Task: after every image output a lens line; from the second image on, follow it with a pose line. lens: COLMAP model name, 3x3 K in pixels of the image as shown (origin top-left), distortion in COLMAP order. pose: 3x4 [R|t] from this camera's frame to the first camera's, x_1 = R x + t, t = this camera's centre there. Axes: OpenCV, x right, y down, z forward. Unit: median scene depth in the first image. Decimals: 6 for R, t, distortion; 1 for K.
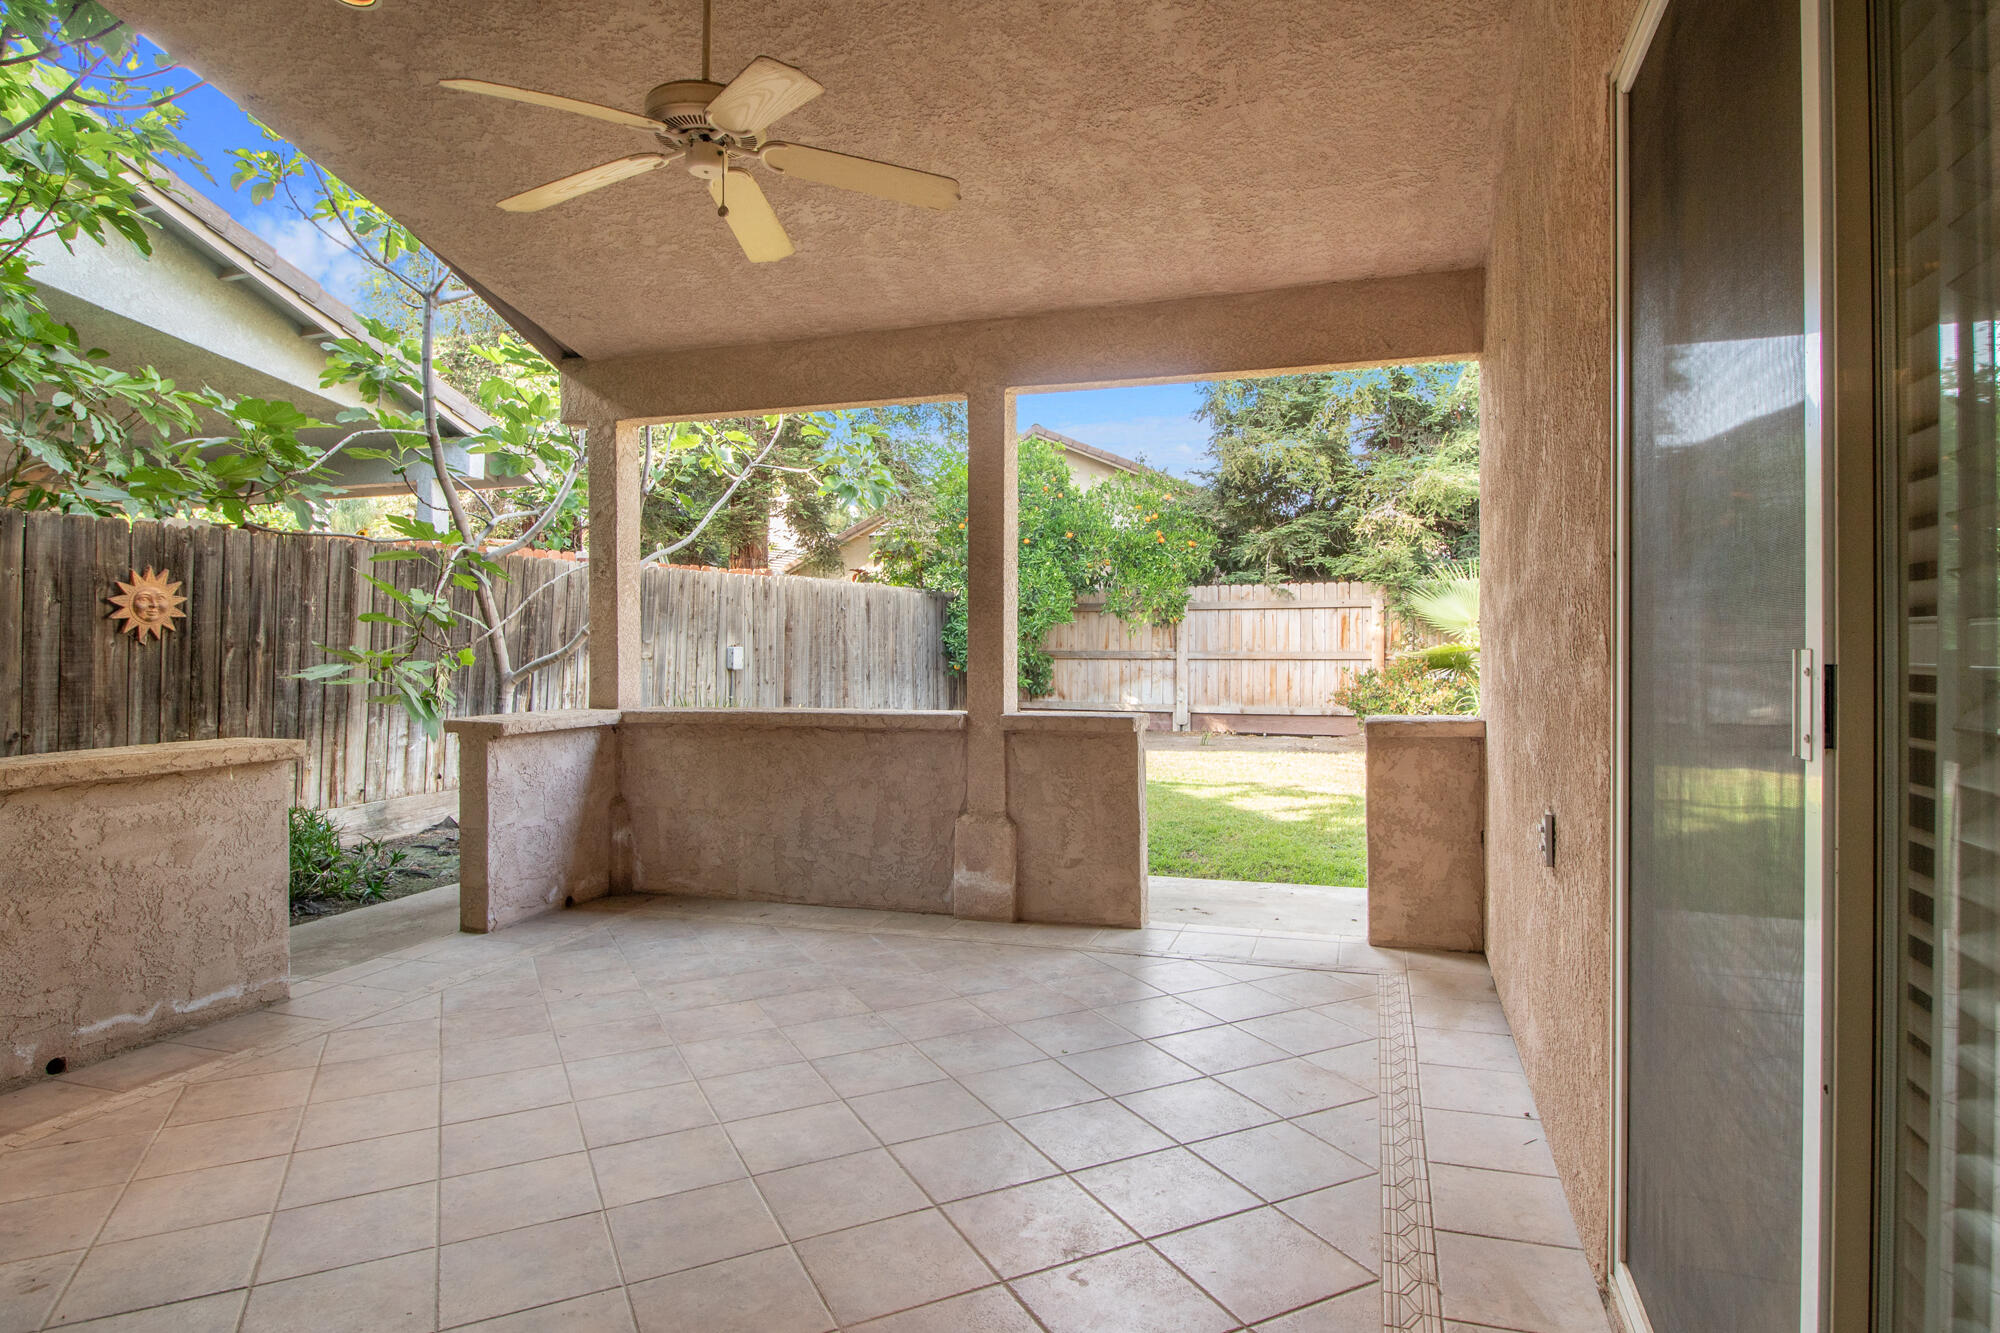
lens RADIAL K [[1113.4, 0, 995.5], [0, 1113.4, 653.8], [0, 0, 1]] dist [-0.026293, 0.000859]
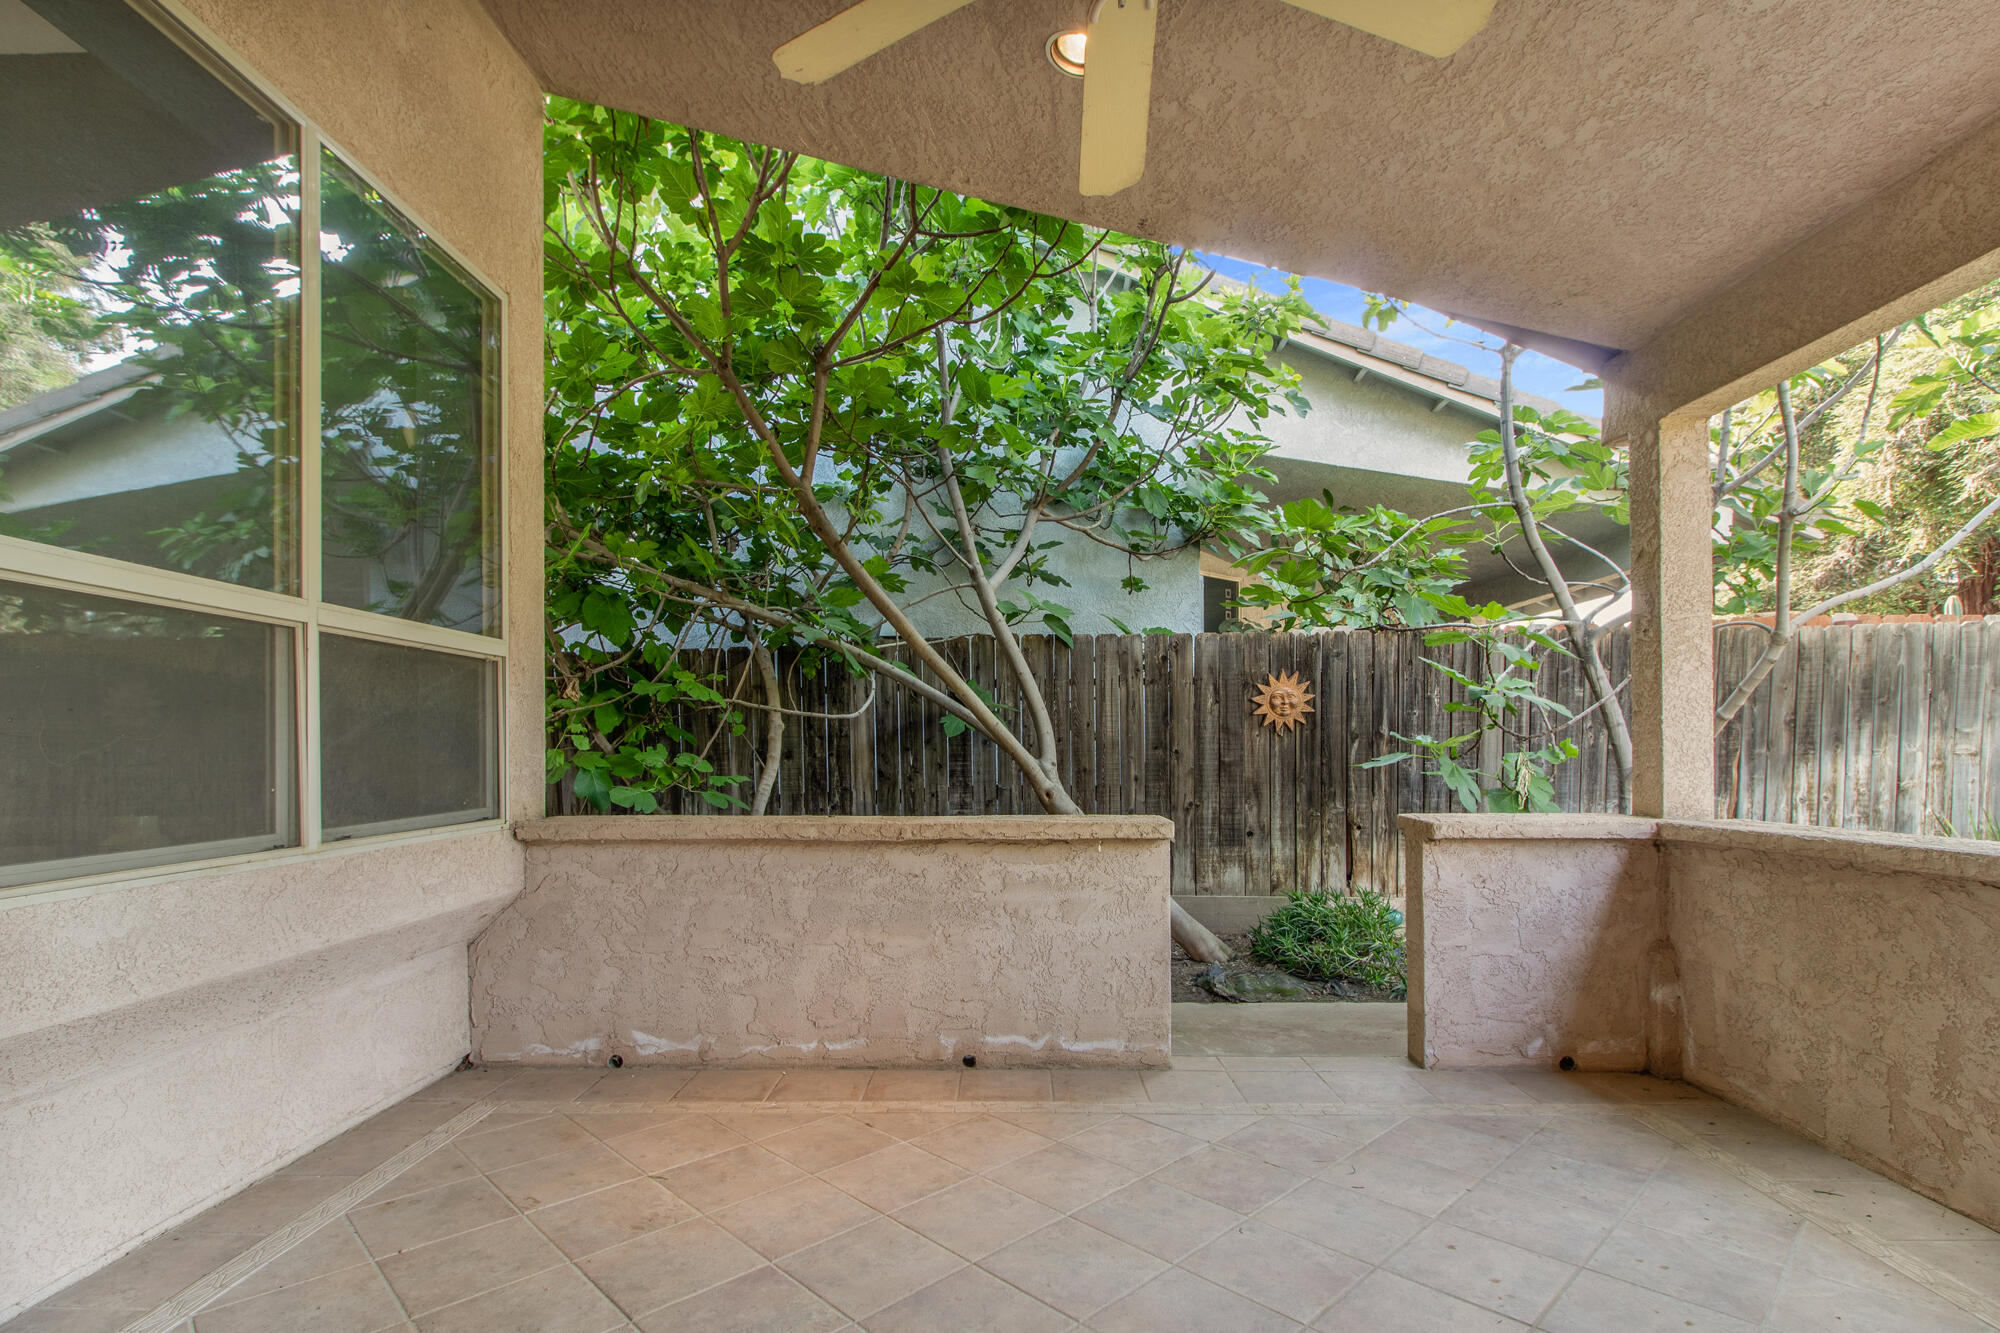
lens RADIAL K [[944.0, 0, 989.8], [0, 944.0, 752.0], [0, 0, 1]] dist [0.001301, -0.009426]
pose [[0.298831, 0.007350, -0.954278, 0.114852], [-0.008044, 0.999954, 0.005183, 0.006879], [0.954272, 0.006127, 0.298876, 0.405974]]
